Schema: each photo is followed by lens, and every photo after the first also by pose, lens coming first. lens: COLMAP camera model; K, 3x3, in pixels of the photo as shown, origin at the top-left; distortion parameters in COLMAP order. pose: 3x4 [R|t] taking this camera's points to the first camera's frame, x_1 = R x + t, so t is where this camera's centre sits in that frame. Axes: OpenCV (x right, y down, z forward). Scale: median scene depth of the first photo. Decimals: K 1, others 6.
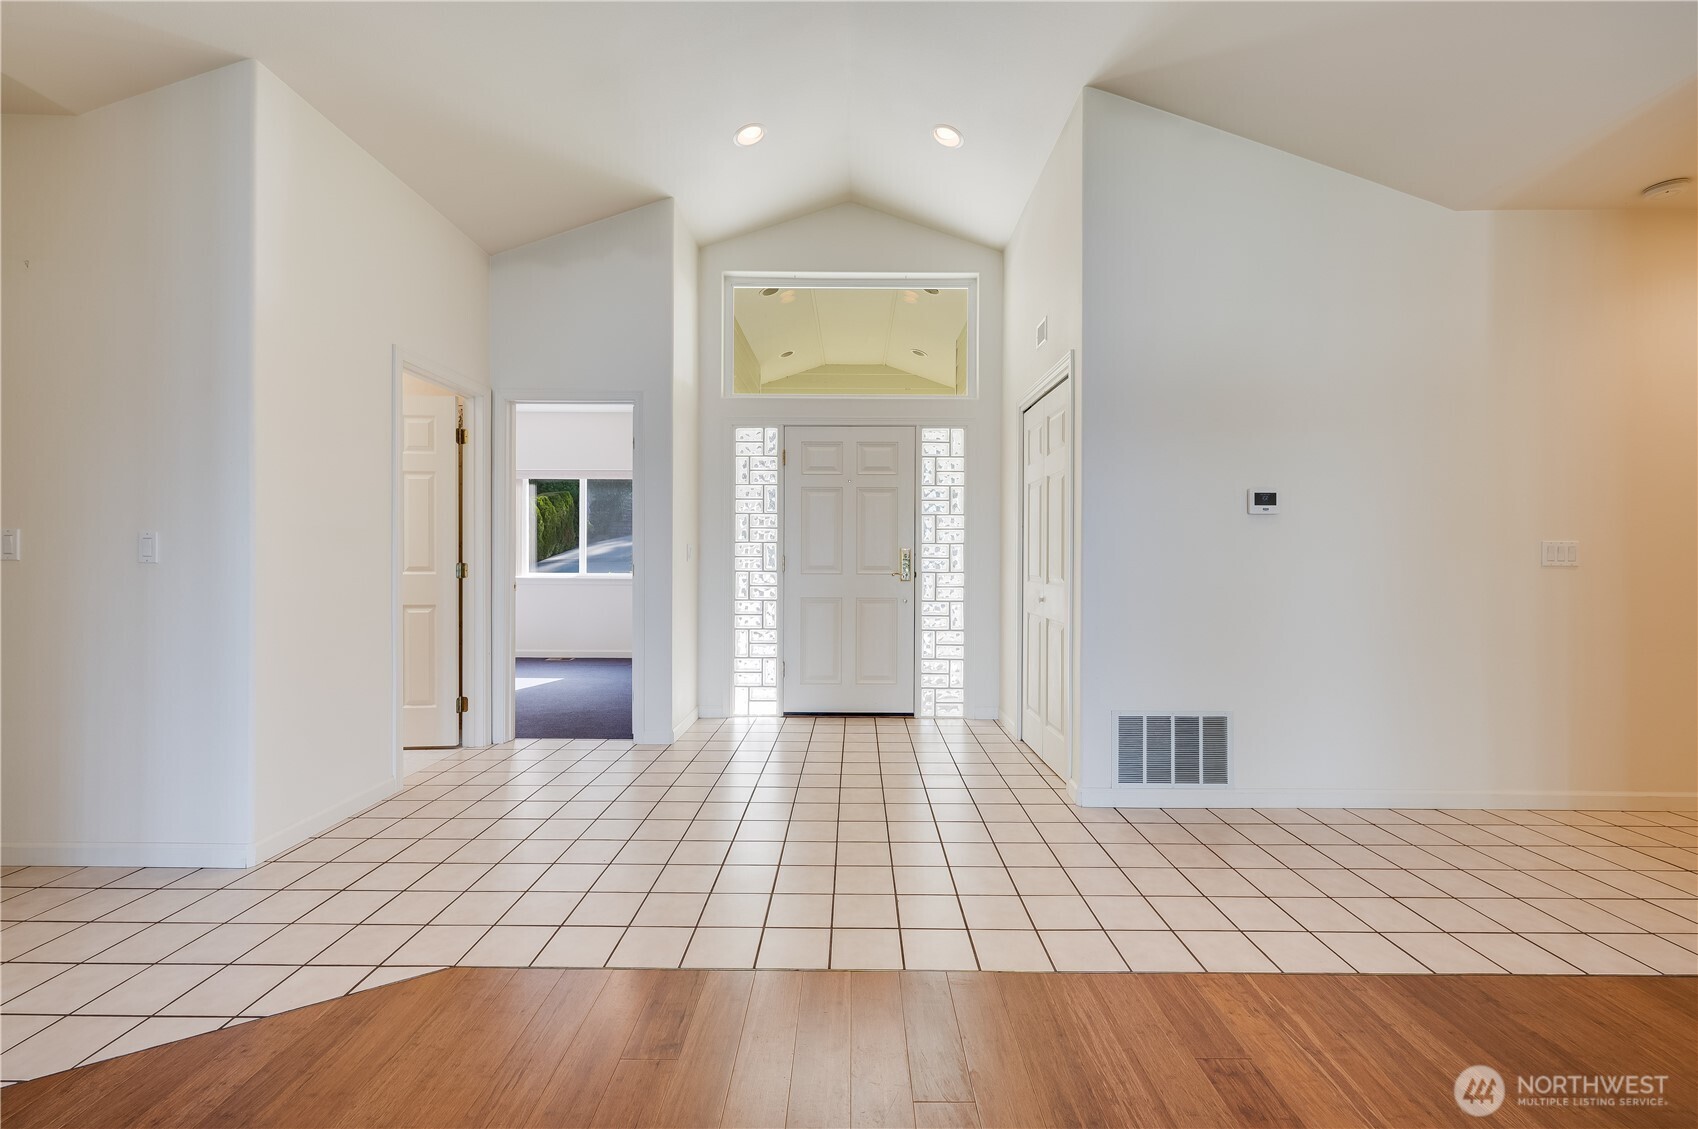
lens RADIAL K [[680.1, 0, 848.3], [0, 680.1, 564.0], [0, 0, 1]] dist [0.001553, 0.000115]
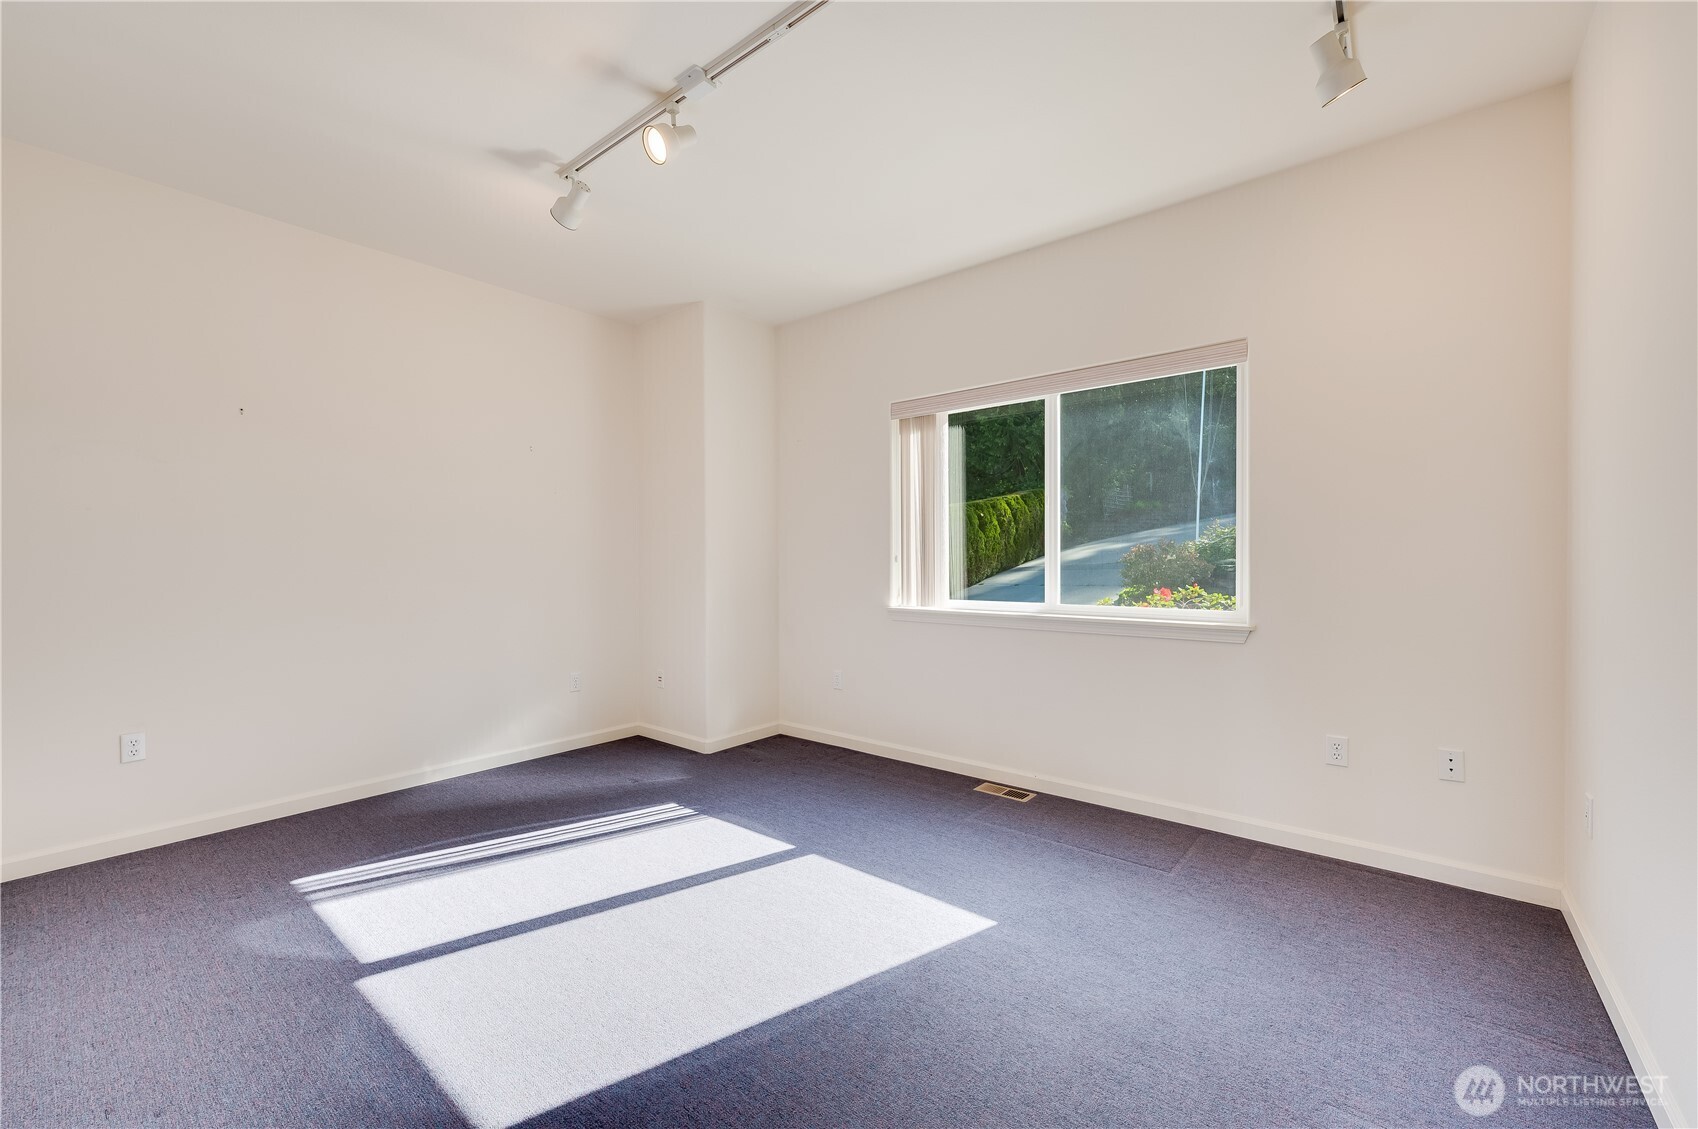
lens RADIAL K [[680.1, 0, 845.7], [0, 680.1, 567.0], [0, 0, 1]] dist [0.001553, 0.000115]
pose [[0.779708, 0.002393, -0.626139, -0.205515], [-0.004197, 0.999990, -0.001404, -0.010304], [0.626130, 0.003723, 0.779710, 0.540834]]
